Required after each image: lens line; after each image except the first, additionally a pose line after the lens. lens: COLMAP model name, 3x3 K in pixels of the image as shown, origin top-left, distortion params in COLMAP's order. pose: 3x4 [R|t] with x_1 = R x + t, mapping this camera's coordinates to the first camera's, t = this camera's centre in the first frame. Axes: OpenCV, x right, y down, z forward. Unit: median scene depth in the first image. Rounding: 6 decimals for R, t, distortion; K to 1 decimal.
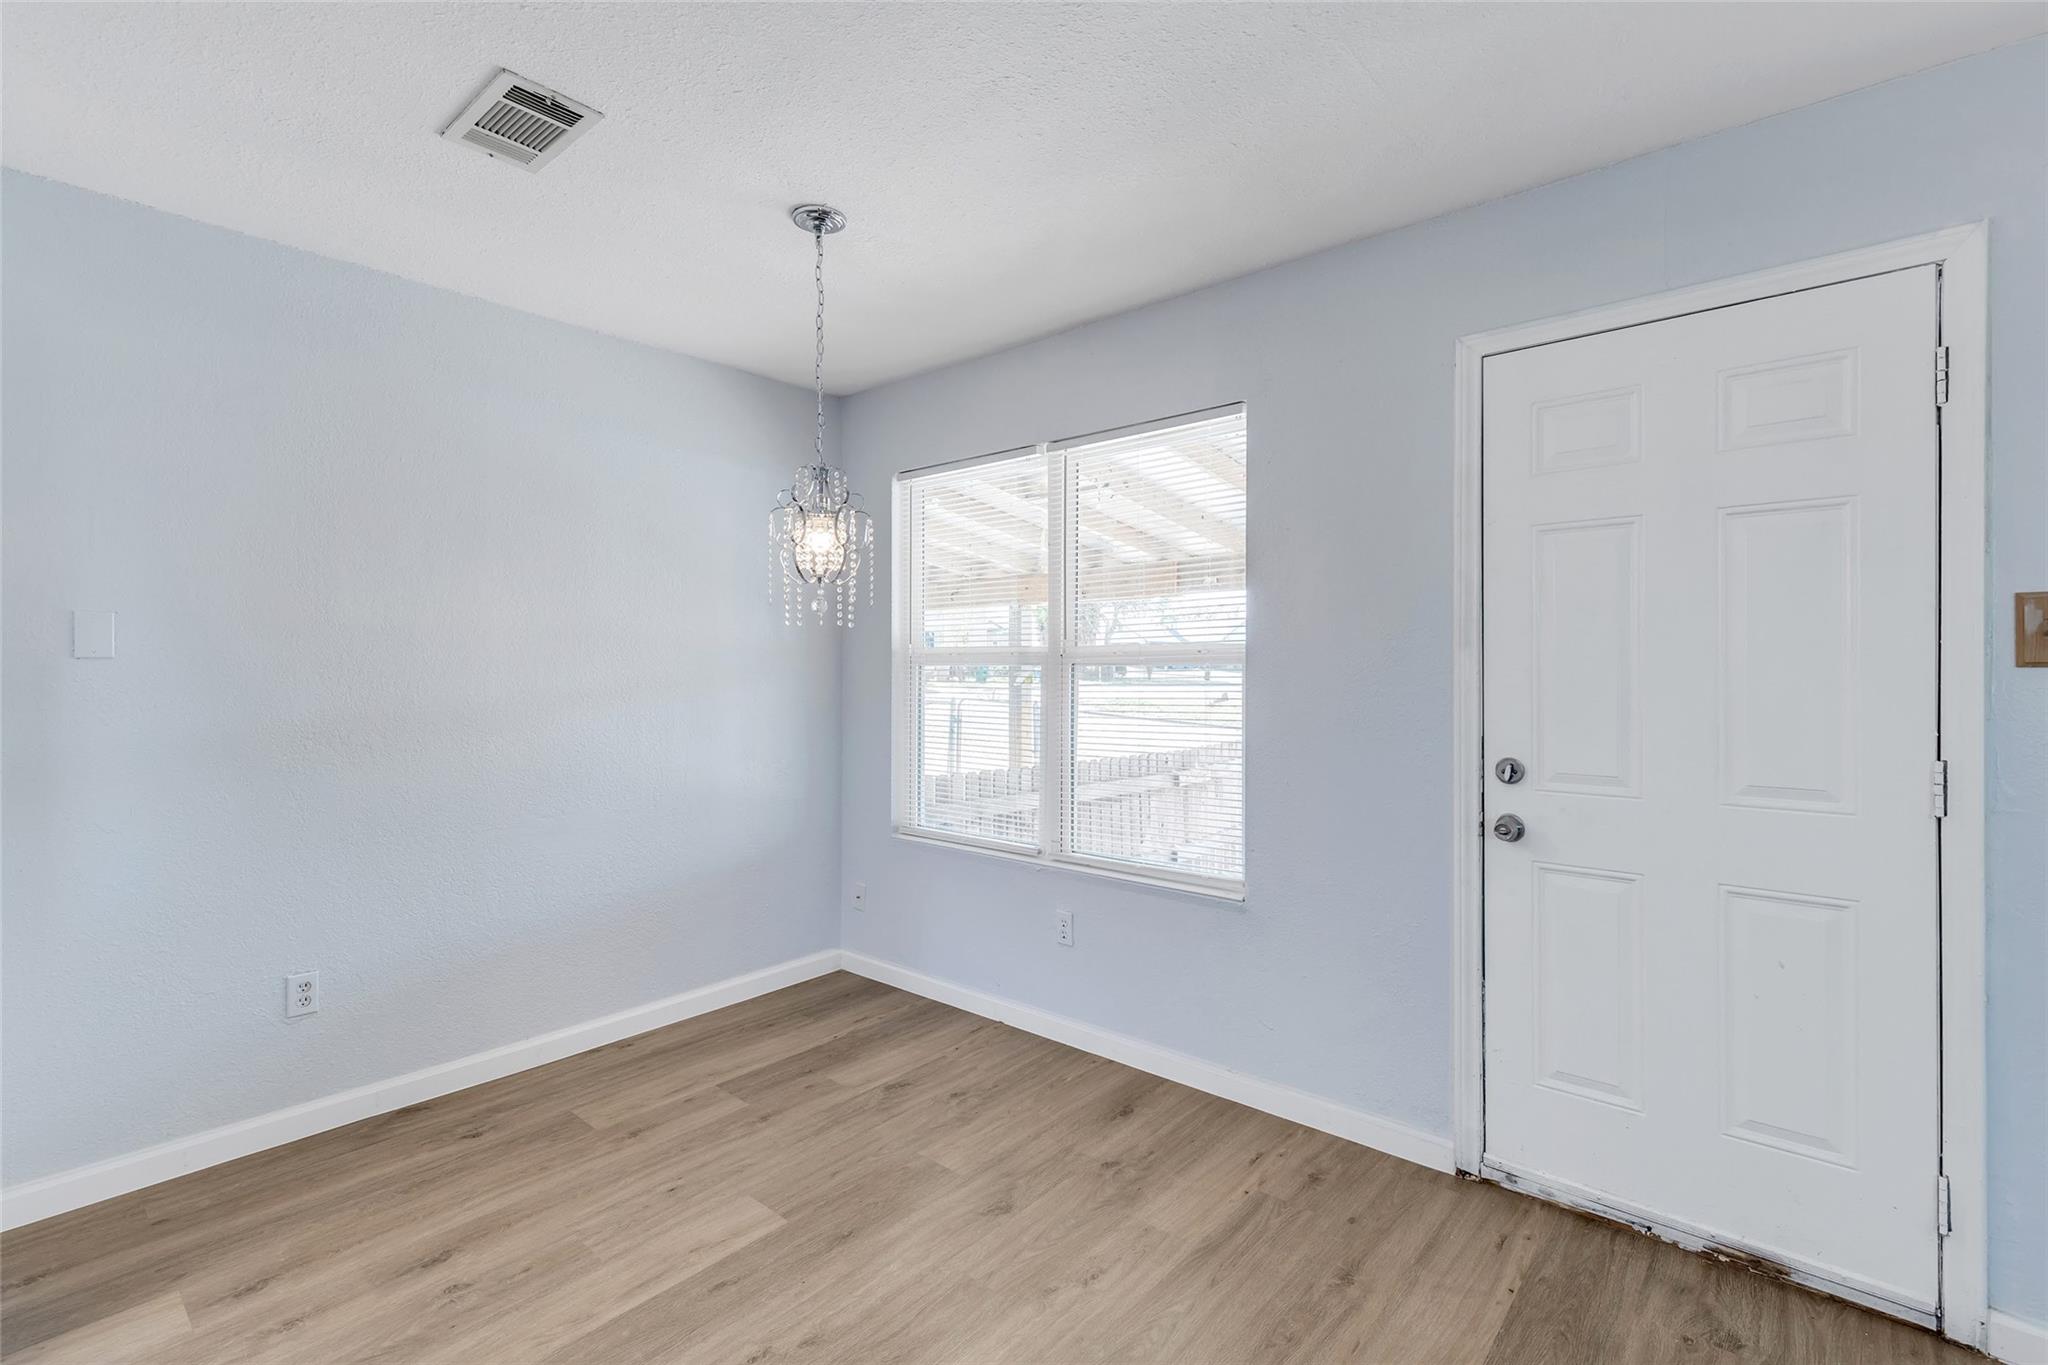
lens RADIAL K [[922.2, 0, 1021.4], [0, 922.2, 670.1], [0, 0, 1]] dist [0.005378, -0.001162]
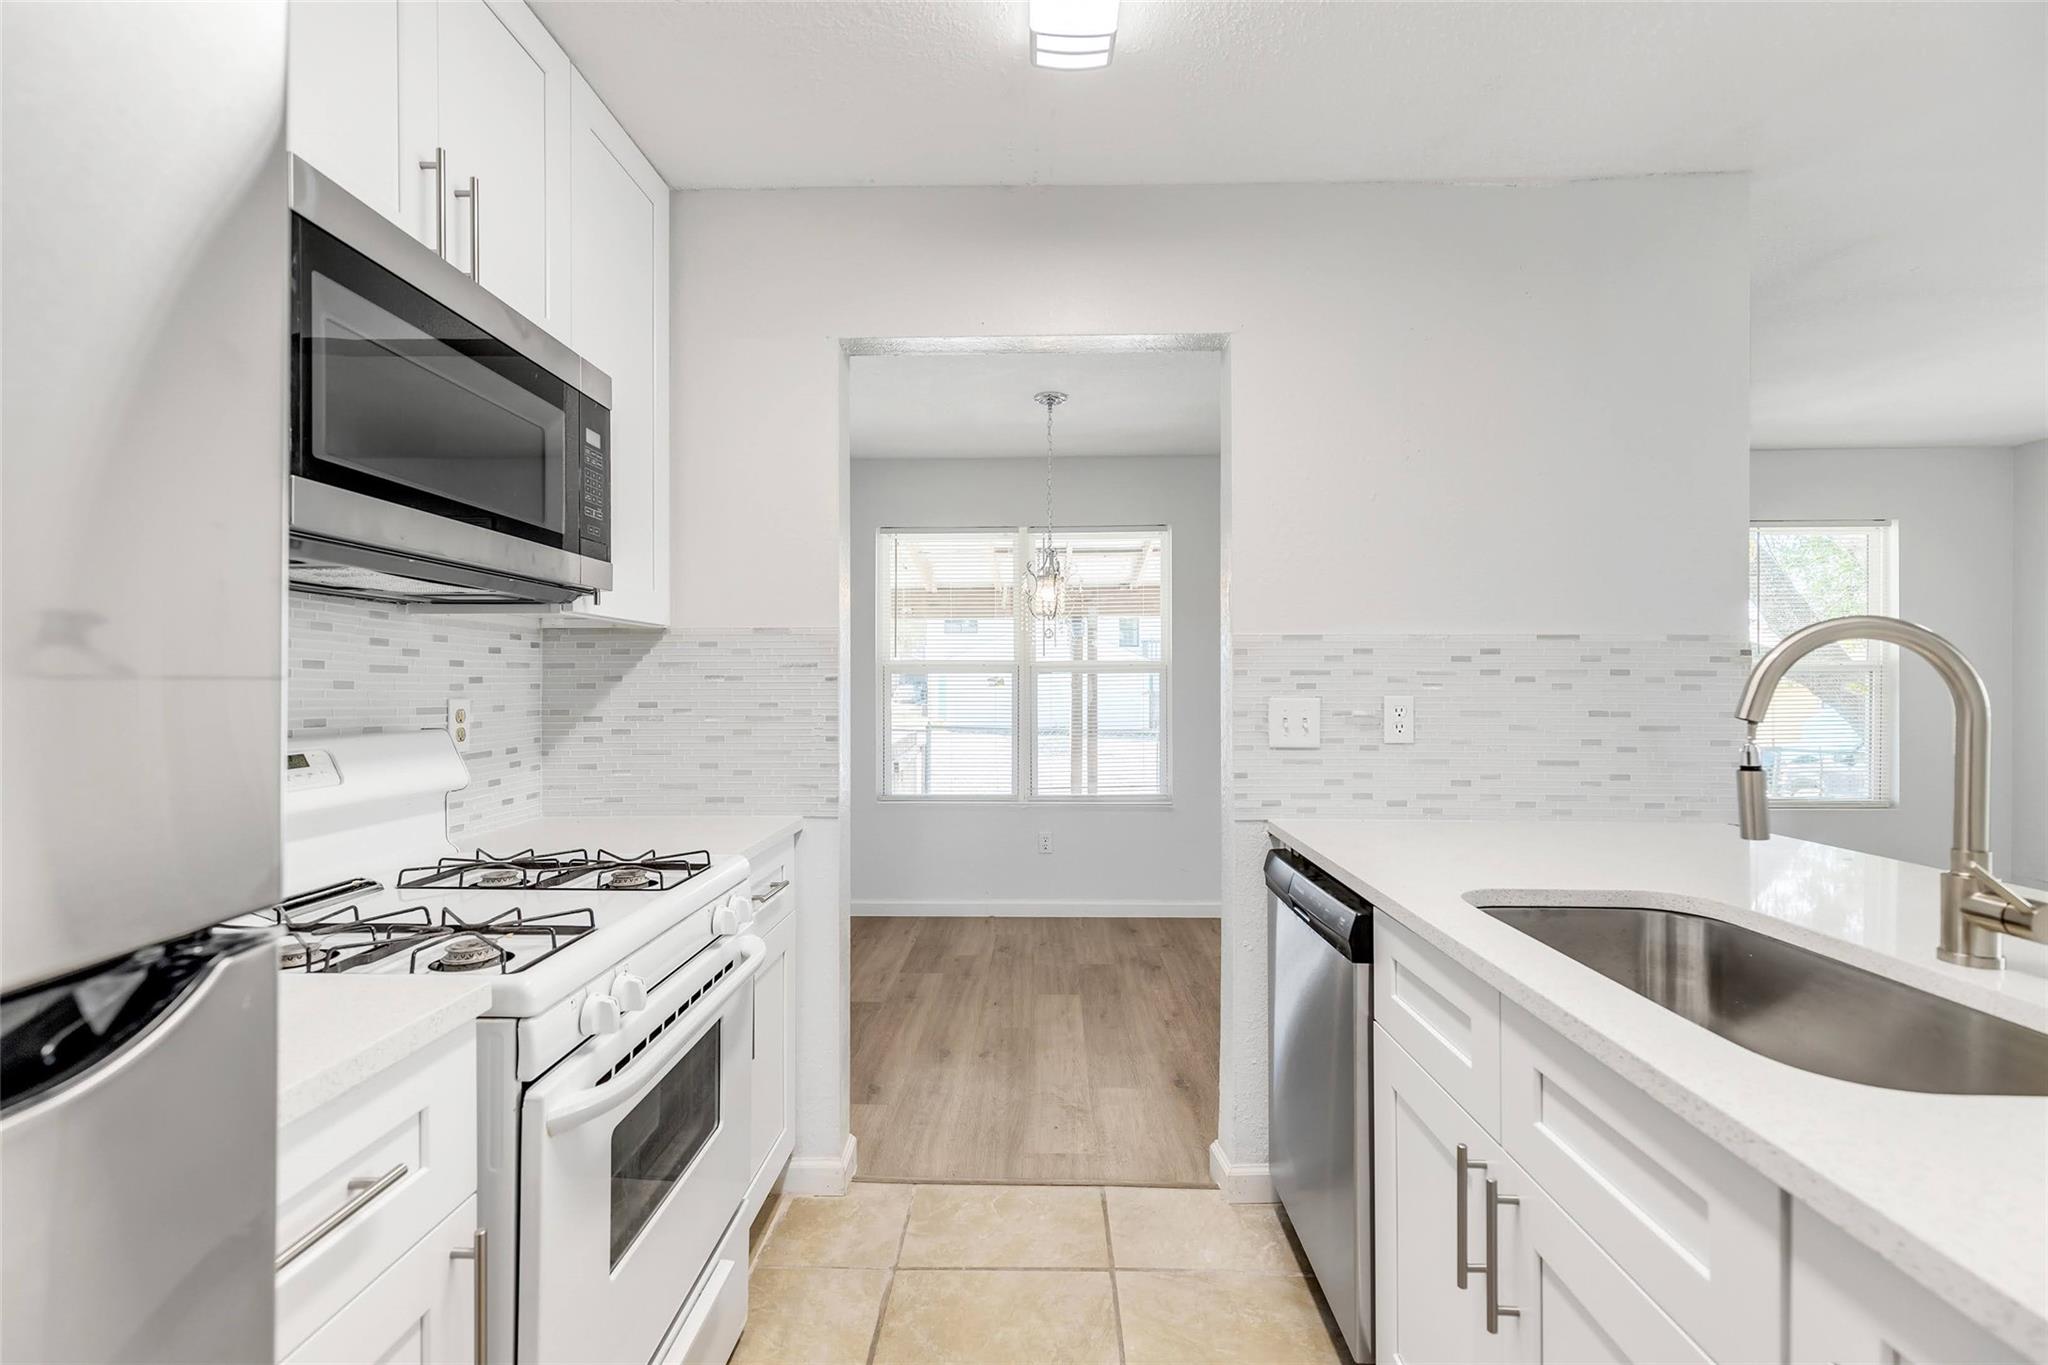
lens RADIAL K [[922.2, 0, 1010.5], [0, 922.2, 688.7], [0, 0, 1]] dist [0.005378, -0.001162]
pose [[0.781019, -0.003990, 0.624494, -1.267884], [0.004184, 0.999991, 0.001157, 0.024693], [-0.624493, 0.001709, 0.781028, -0.227797]]
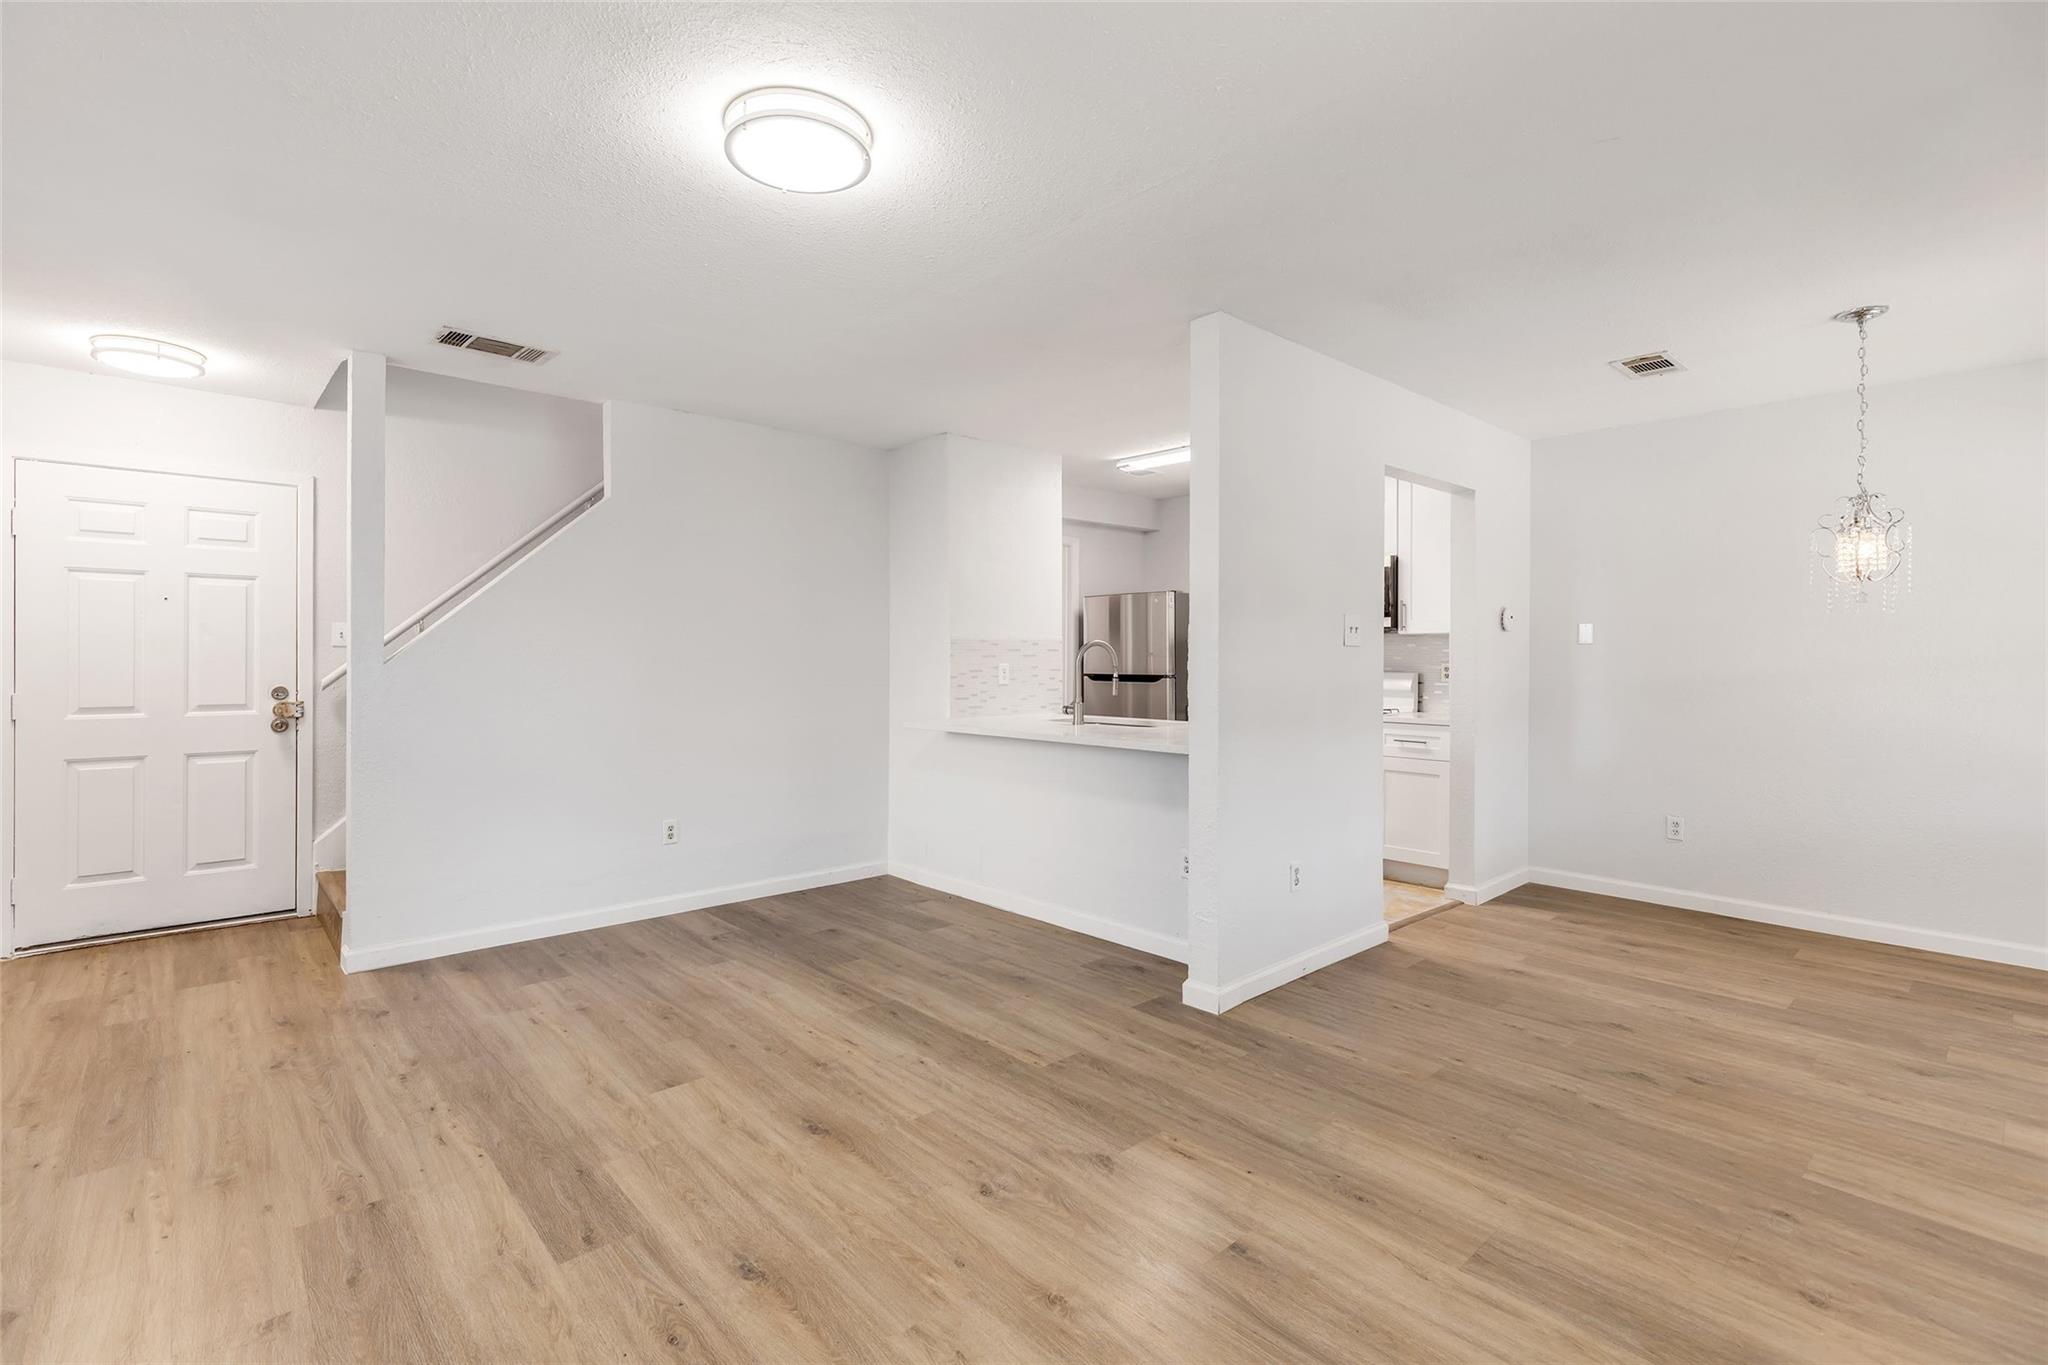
lens RADIAL K [[922.2, 0, 1020.9], [0, 922.2, 657.9], [0, 0, 1]] dist [0.005378, -0.001162]
pose [[-0.124405, -0.001633, -0.992230, 1.262441], [-0.008290, 0.999965, -0.000606, 0.029186], [0.992197, 0.008150, -0.124414, -0.054339]]
